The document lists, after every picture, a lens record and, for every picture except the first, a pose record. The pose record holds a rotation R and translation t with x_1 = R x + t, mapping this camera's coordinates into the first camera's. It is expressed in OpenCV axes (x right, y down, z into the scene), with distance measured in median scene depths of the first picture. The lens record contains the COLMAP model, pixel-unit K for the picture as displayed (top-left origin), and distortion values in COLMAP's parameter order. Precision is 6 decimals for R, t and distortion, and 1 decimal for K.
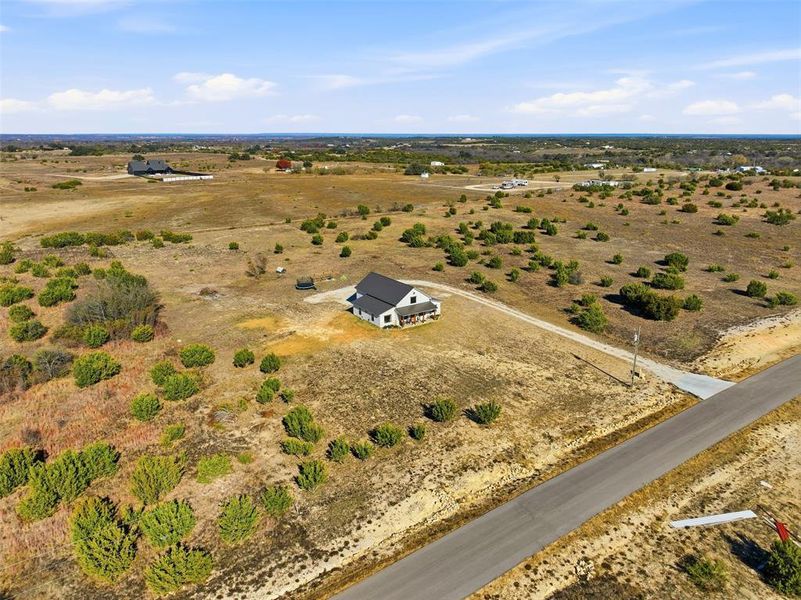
lens RADIAL K [[557.5, 0, 400.5], [0, 557.5, 300.0], [0, 0, 1]] dist [0.005302, 0.005229]
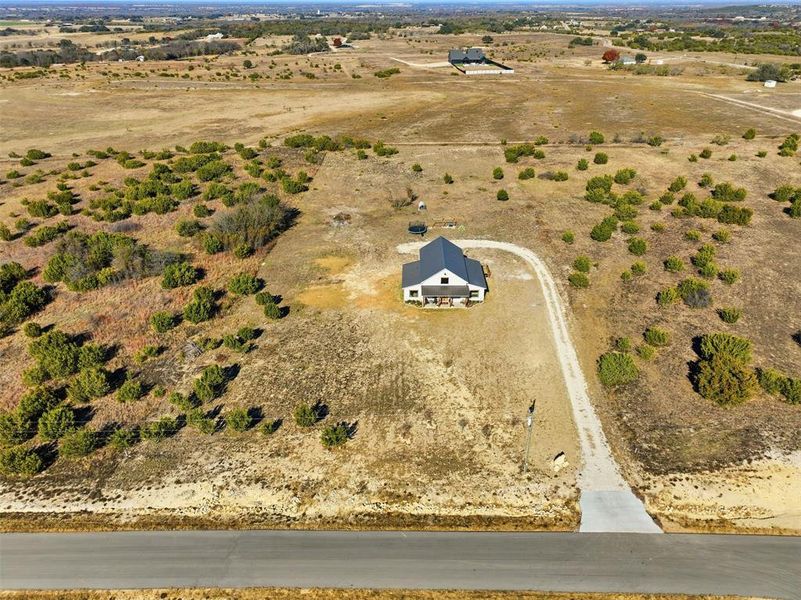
lens RADIAL K [[557.5, 0, 400.5], [0, 557.5, 300.0], [0, 0, 1]] dist [0.005302, 0.005229]
pose [[0.811538, 0.271538, -0.517372, 0.607561], [-0.163750, 0.955667, 0.244718, -0.247544], [0.560885, -0.113878, 0.820024, 0.261576]]
